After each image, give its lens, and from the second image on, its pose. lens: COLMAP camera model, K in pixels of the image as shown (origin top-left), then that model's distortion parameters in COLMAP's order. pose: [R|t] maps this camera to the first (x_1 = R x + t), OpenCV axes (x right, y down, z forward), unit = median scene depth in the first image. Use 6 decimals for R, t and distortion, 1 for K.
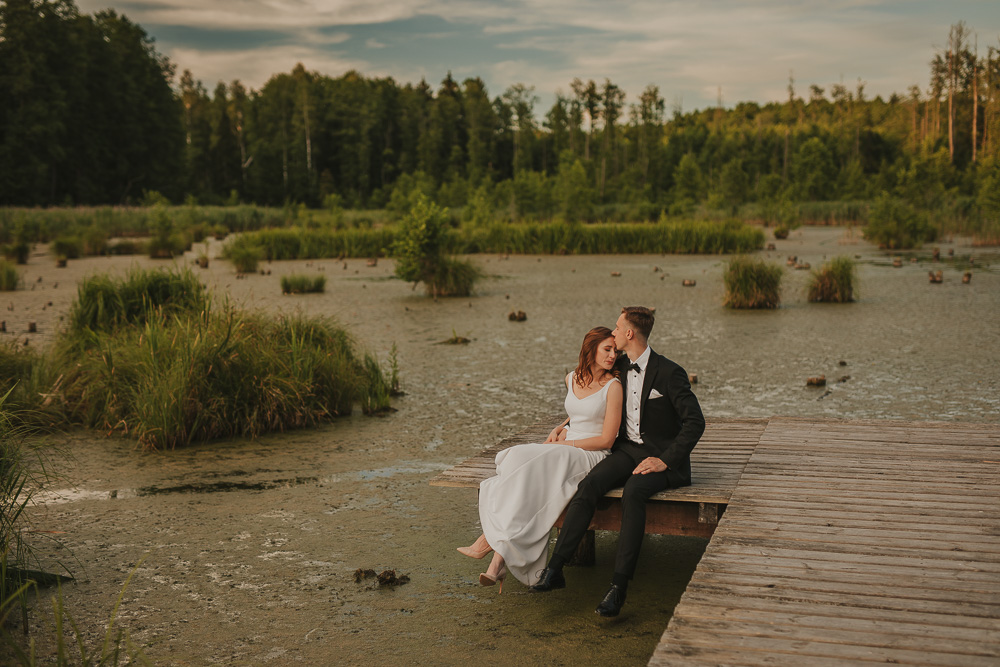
lens RADIAL K [[1374.2, 0, 500.3], [0, 1374.2, 331.8], [0, 0, 1]] dist [-0.007630, 0.050216]
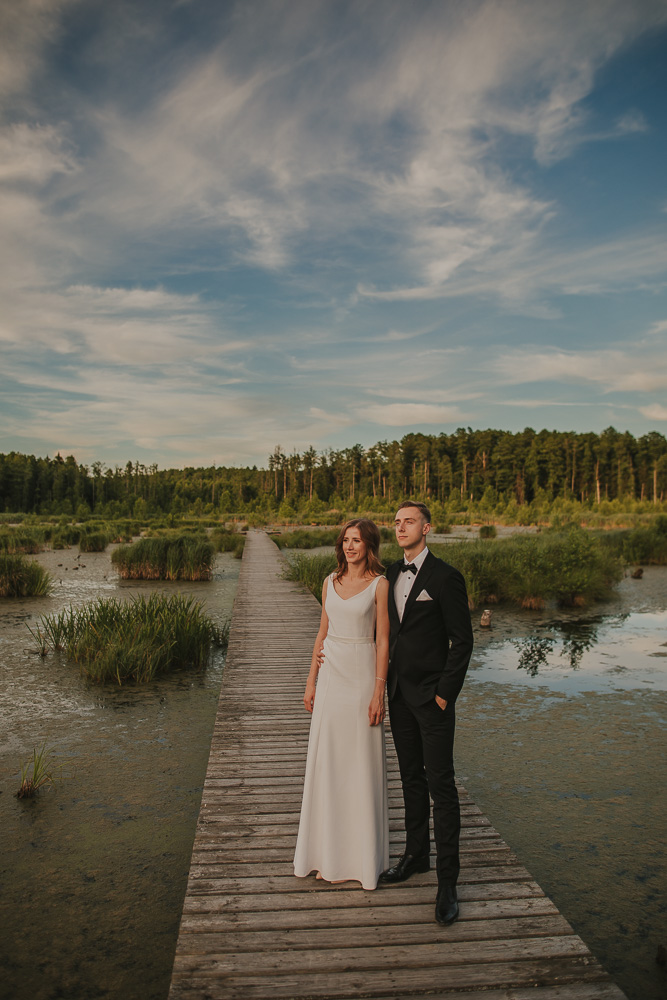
lens RADIAL K [[834.8, 0, 350.4], [0, 834.8, 447.9], [0, 0, 1]] dist [-0.036910, 0.052461]
pose [[0.923847, 0.038999, 0.380769, -0.159443], [0.026586, 0.985855, -0.165477, 0.050521], [-0.381837, 0.162998, 0.909743, -0.549129]]
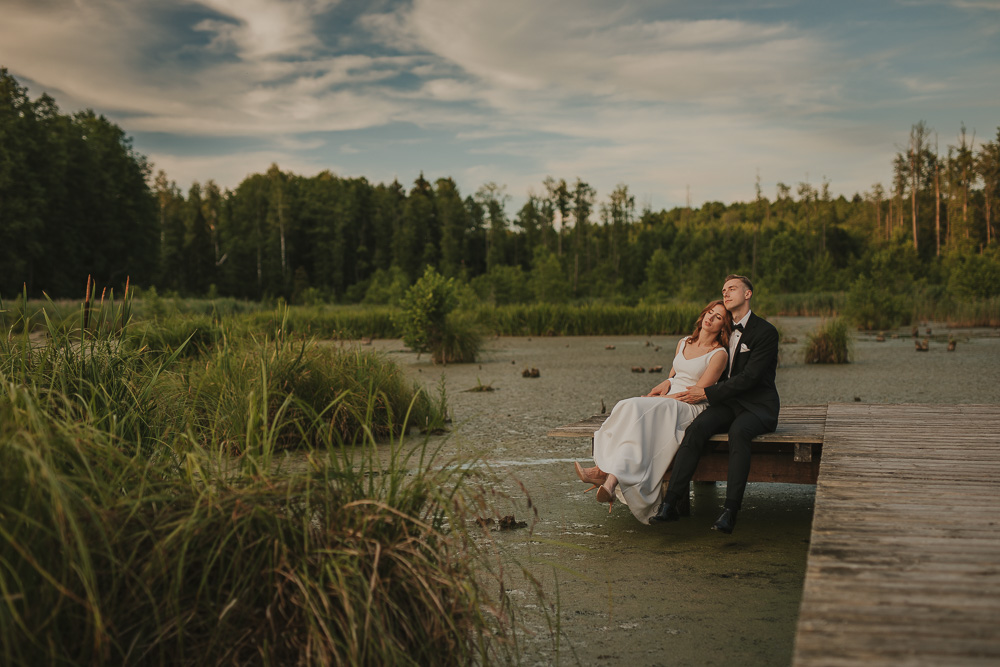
lens RADIAL K [[1374.2, 0, 500.3], [0, 1374.2, 331.8], [0, 0, 1]] dist [-0.007630, 0.050216]
pose [[0.999693, -0.004284, 0.024404, -0.006078], [0.006075, 0.997256, -0.073782, 0.005714], [-0.024021, 0.073908, 0.996976, -0.005915]]
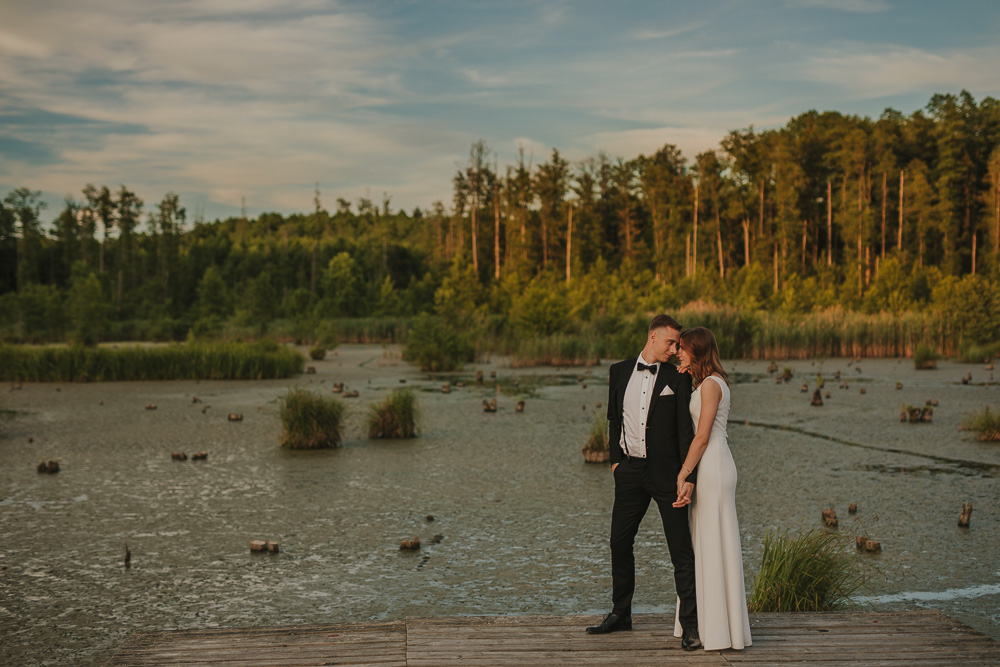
lens RADIAL K [[1441.7, 0, 484.2], [0, 1441.7, 333.8], [0, 0, 1]] dist [-0.008266, 0.046898]
pose [[0.947541, -0.002601, 0.319624, -0.002908], [0.028355, 0.996709, -0.075947, -0.003120], [-0.318375, 0.081026, 0.944496, 0.008196]]
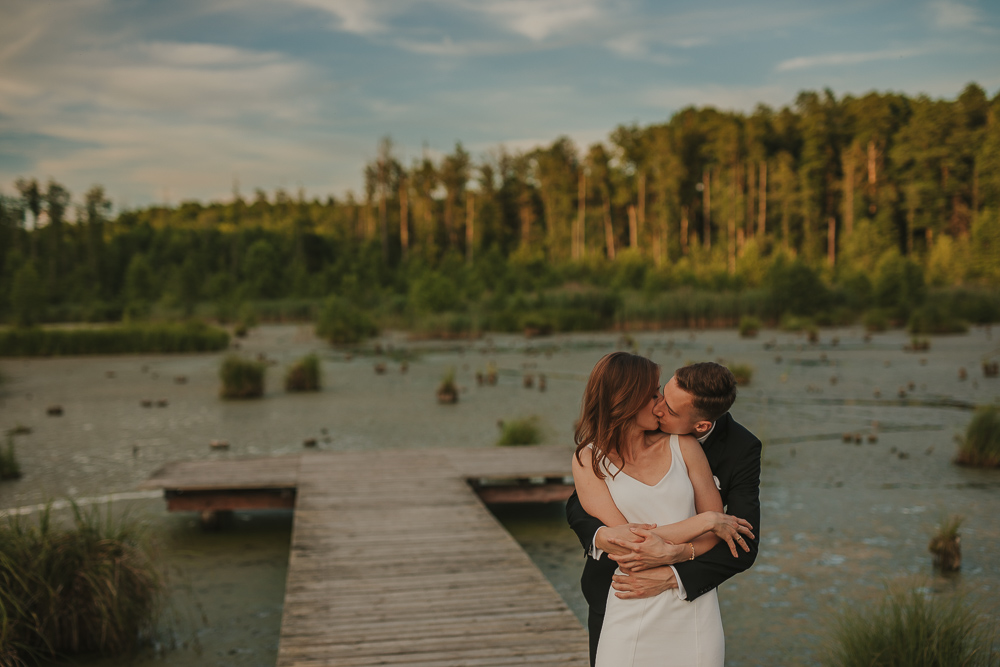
lens RADIAL K [[1390.0, 0, 505.2], [0, 1390.0, 320.9], [0, 0, 1]] dist [-0.006004, 0.054247]
pose [[0.920407, -0.016715, 0.390604, -0.016823], [0.046626, 0.996648, -0.067220, 0.001778], [-0.388171, 0.080082, 0.918101, -0.048985]]
